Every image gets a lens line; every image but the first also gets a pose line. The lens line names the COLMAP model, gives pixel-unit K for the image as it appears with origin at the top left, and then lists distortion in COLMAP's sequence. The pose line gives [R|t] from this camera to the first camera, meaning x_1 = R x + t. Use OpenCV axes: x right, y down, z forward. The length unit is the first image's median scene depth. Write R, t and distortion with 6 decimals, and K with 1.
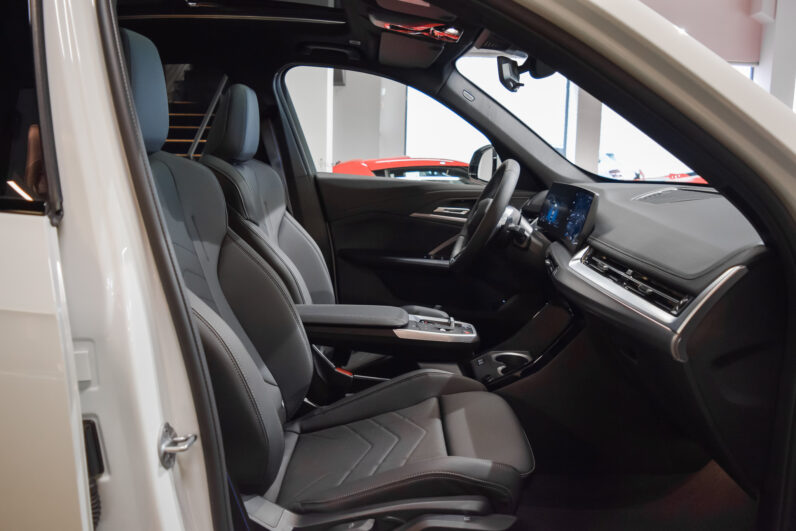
lens RADIAL K [[620.9, 0, 398.0], [0, 620.9, 265.5], [0, 0, 1]] dist [-0.104056, 0.037436]
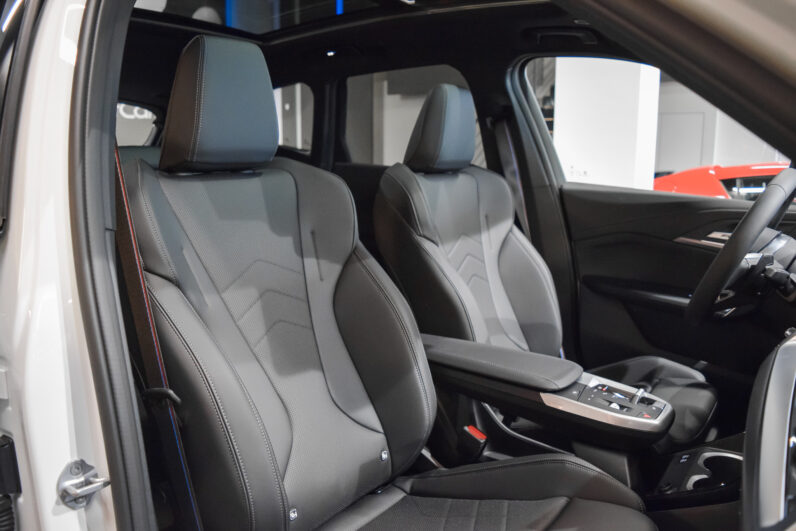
lens RADIAL K [[620.9, 0, 398.0], [0, 620.9, 265.5], [0, 0, 1]] dist [-0.104056, 0.037436]
pose [[0.809796, 0.084675, -0.580569, 0.237588], [-0.088618, 0.995831, 0.021633, -0.045549], [0.579980, 0.033931, 0.813923, 0.240624]]
